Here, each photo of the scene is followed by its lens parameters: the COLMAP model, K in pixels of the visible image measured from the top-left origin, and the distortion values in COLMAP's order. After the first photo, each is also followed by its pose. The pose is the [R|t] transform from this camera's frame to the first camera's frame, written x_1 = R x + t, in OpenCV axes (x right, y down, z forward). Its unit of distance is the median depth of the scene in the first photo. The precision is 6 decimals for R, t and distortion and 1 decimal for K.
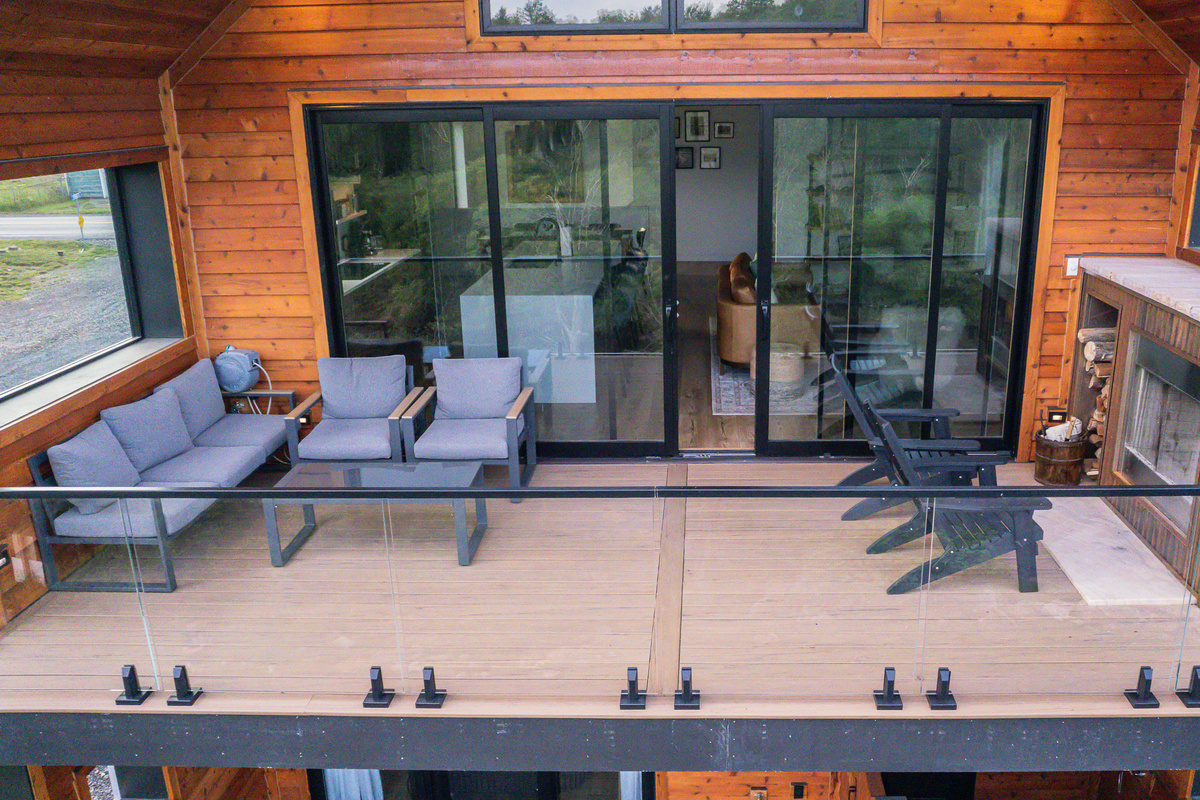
lens RADIAL K [[962.1, 0, 600.0], [0, 962.1, 400.0], [0, 0, 1]] dist [-0.009223, -0.003896]
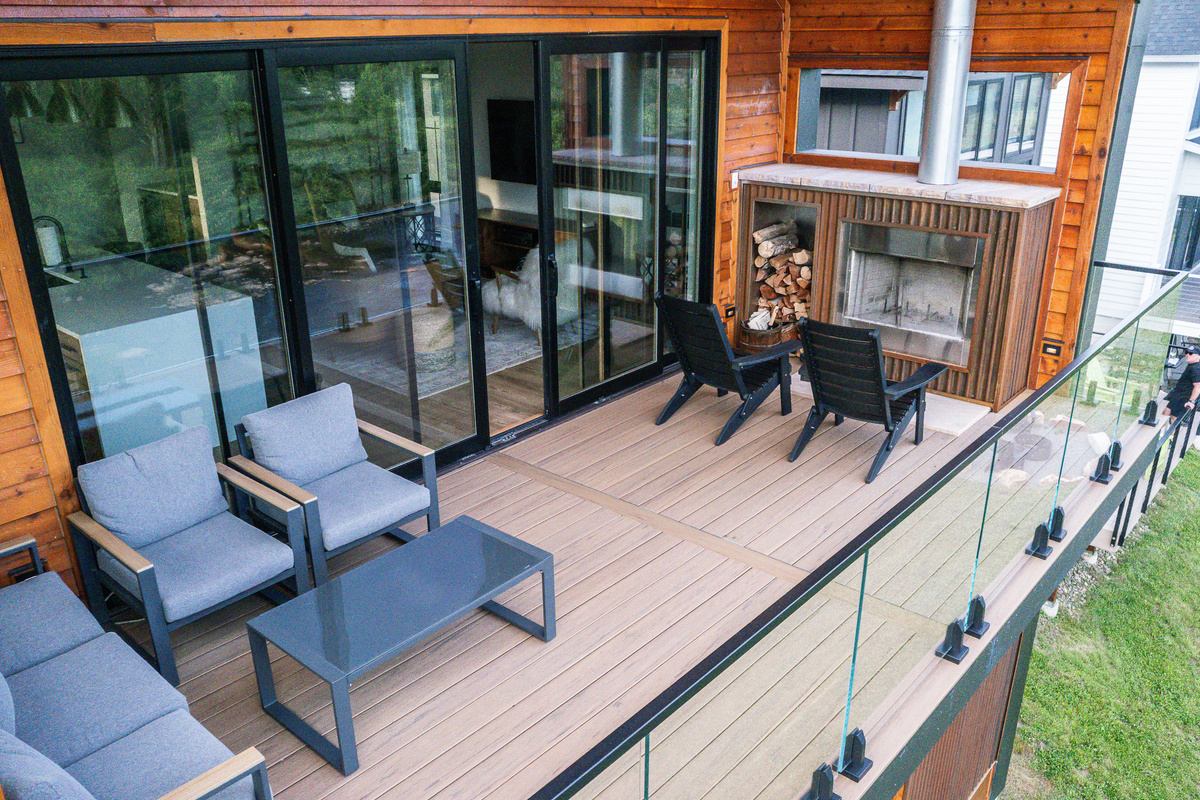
lens RADIAL K [[962.1, 0, 600.0], [0, 962.1, 400.0], [0, 0, 1]] dist [-0.009223, -0.003896]
pose [[0.656701, -0.274189, 0.702541, -0.519448], [0.234391, 0.959636, 0.155432, -0.108125], [-0.716802, 0.062597, 0.694461, 0.347978]]
